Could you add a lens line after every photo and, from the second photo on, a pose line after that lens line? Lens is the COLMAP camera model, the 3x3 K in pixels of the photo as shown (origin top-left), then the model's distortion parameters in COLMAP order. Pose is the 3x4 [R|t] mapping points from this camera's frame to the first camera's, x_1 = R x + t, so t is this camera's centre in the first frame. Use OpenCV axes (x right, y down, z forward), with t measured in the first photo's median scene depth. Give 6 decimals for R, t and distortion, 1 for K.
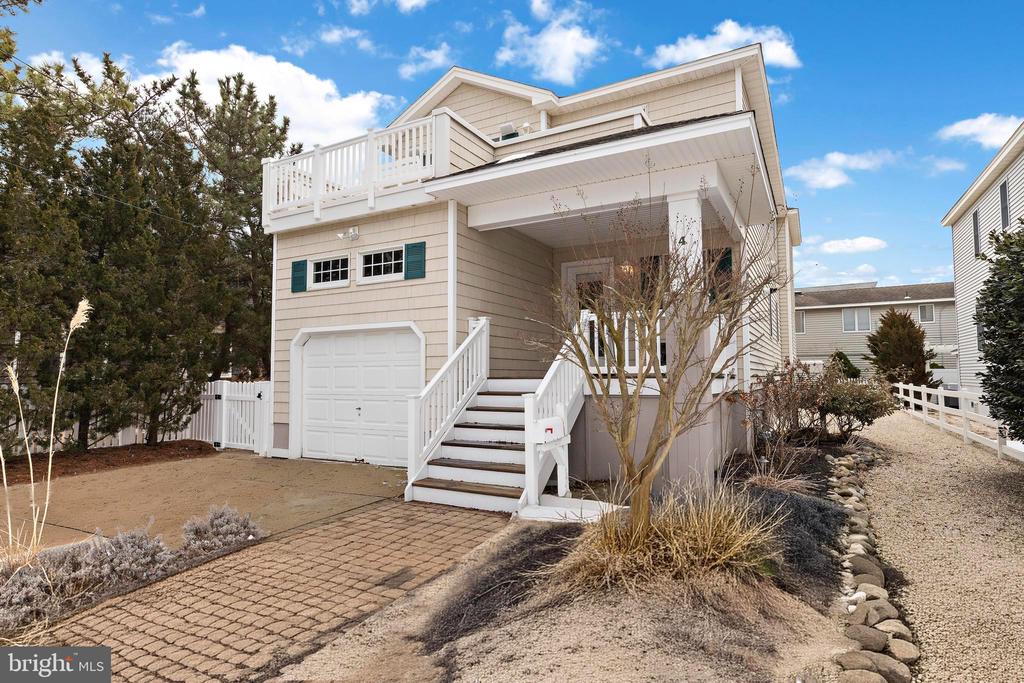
lens RADIAL K [[549.7, 0, 512.0], [0, 549.7, 341.5], [0, 0, 1]] dist [-0.002539, -0.000611]
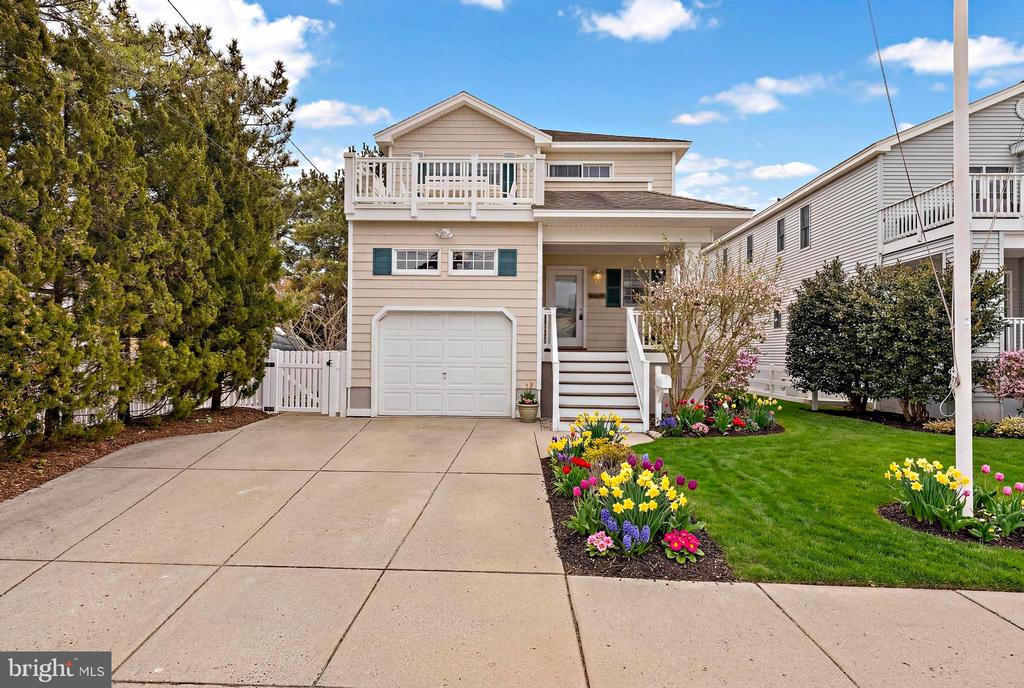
lens RADIAL K [[545.5, 0, 512.0], [0, 545.5, 344.0], [0, 0, 1]] dist [0.000263, 0.000107]
pose [[0.886481, 0.022495, 0.462218, -0.686977], [-0.044272, 0.998359, 0.036320, 0.002011], [-0.460642, -0.052660, 0.886022, -0.168238]]
